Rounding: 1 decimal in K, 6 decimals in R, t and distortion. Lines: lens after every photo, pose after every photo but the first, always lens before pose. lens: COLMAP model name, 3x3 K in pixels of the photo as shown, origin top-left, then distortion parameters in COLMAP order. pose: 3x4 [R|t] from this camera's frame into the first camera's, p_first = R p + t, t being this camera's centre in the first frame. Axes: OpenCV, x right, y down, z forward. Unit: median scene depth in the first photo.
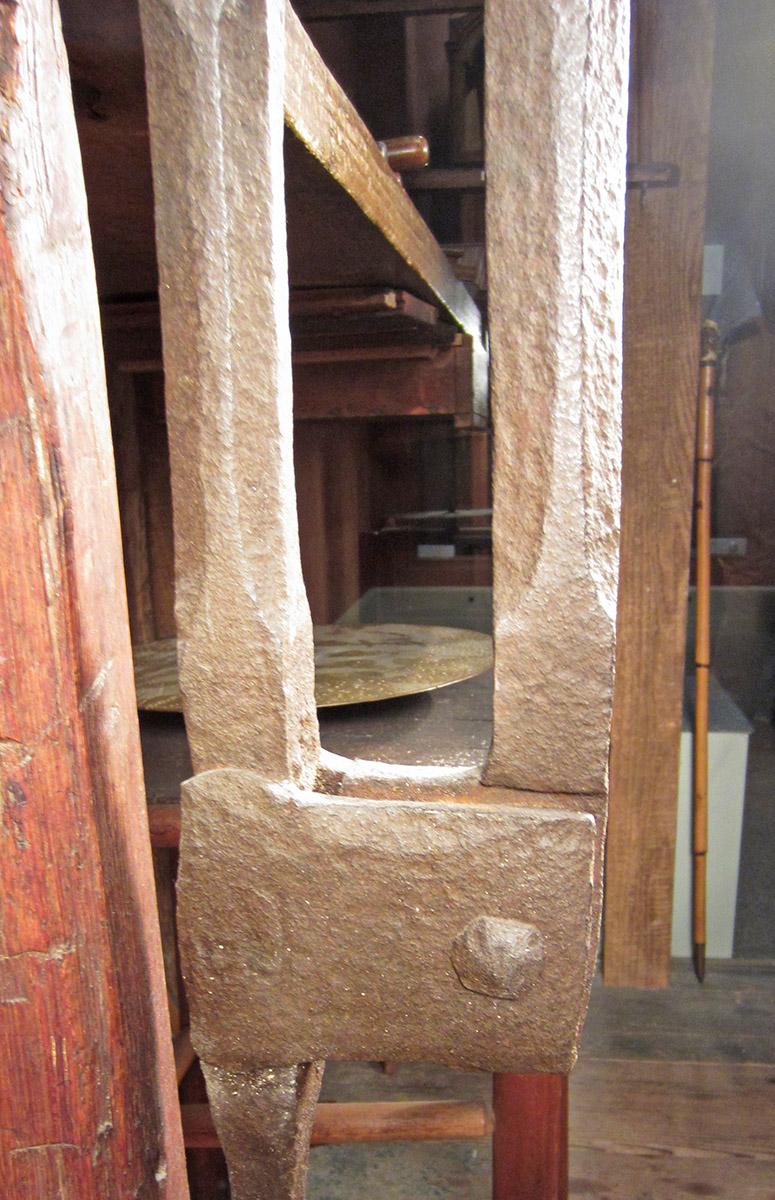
lens RADIAL K [[1190.4, 0, 412.1], [0, 1190.4, 802.4], [0, 0, 1]] dist [-0.017215, -0.012794]
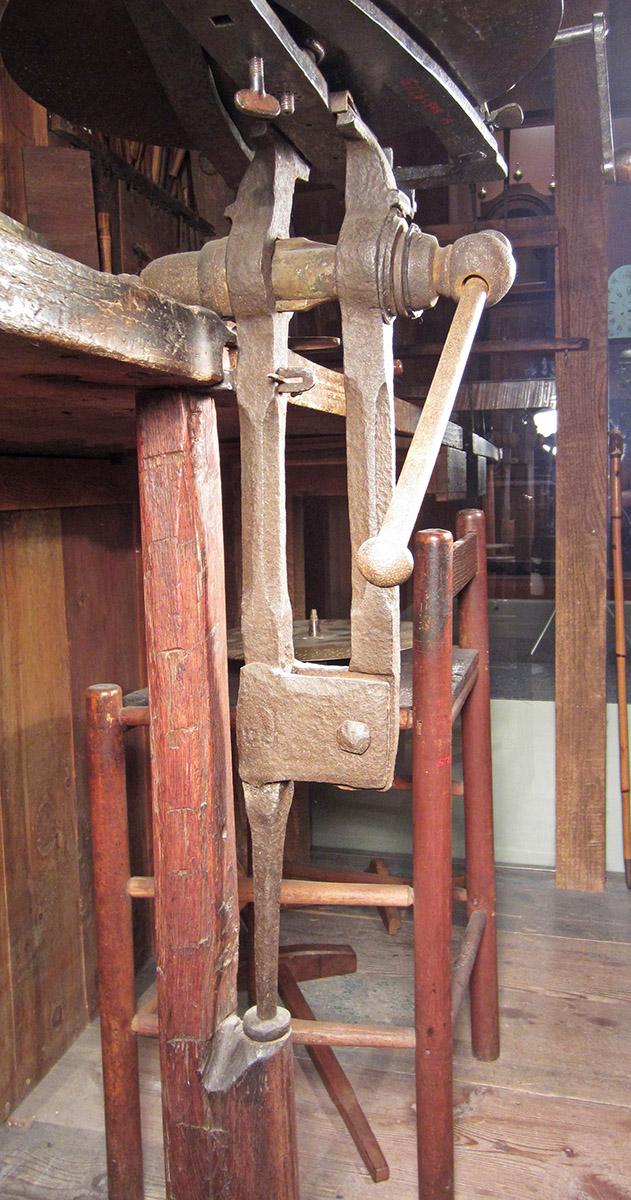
lens RADIAL K [[986.8, 0, 316.2], [0, 986.8, 559.6], [0, 0, 1]] dist [-0.015896, -0.004037]
pose [[0.988405, 0.011616, -0.151399, 0.314889], [-0.043966, 0.976253, -0.212127, 0.212180], [0.145339, 0.216323, 0.965443, -1.201047]]
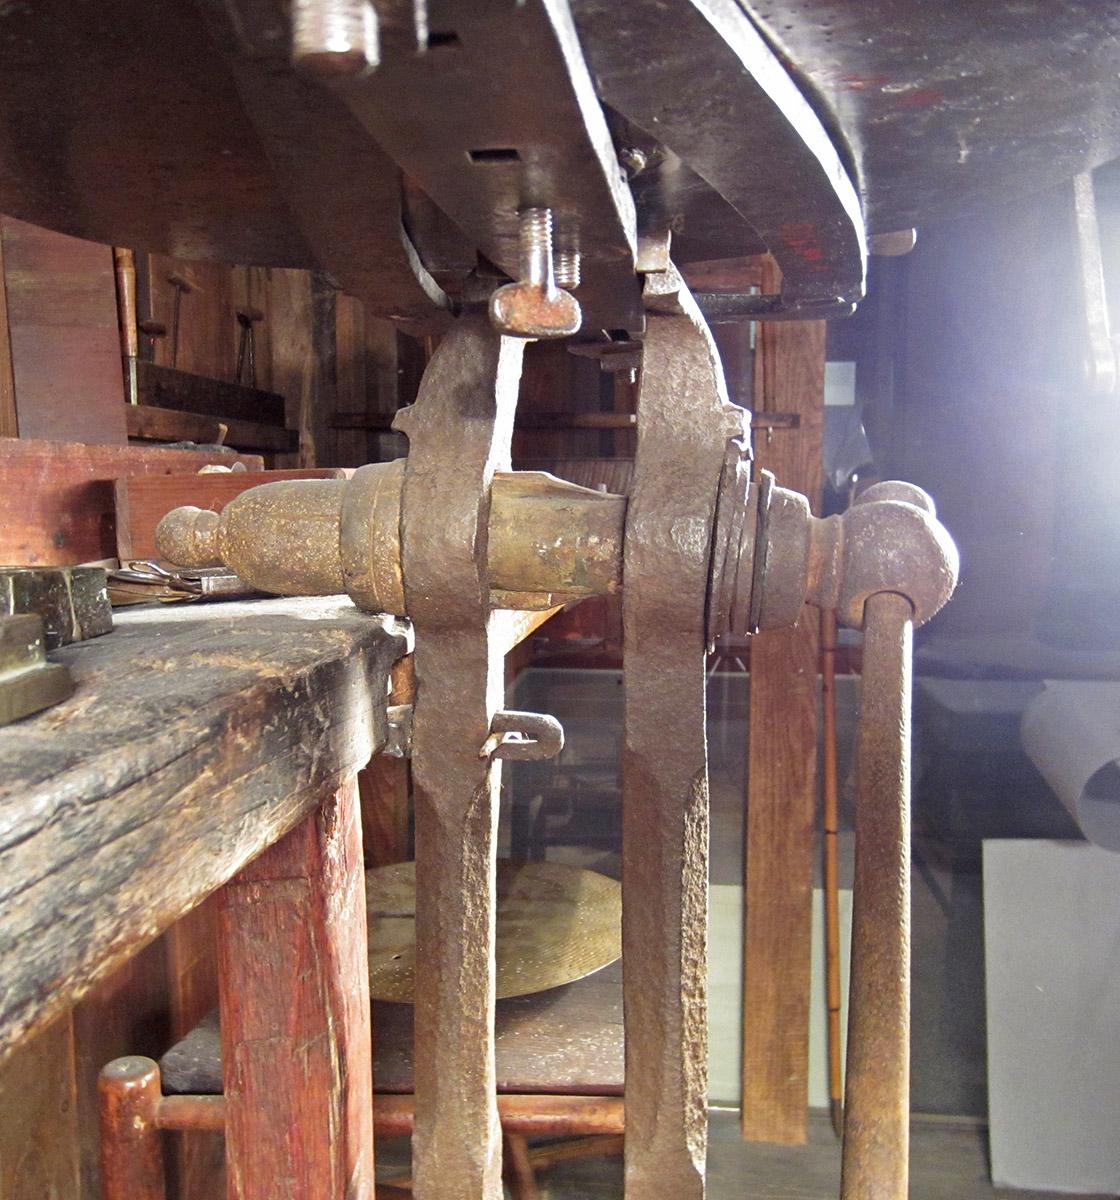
lens RADIAL K [[1198.1, 0, 560.0], [0, 1198.1, 600.0], [0, 0, 1]] dist [-0.008586, -0.017284]
pose [[0.999763, 0.021566, -0.002996, -0.023146], [-0.021727, 0.979235, -0.201561, -0.513022], [-0.001413, 0.201578, 0.979471, -0.590882]]
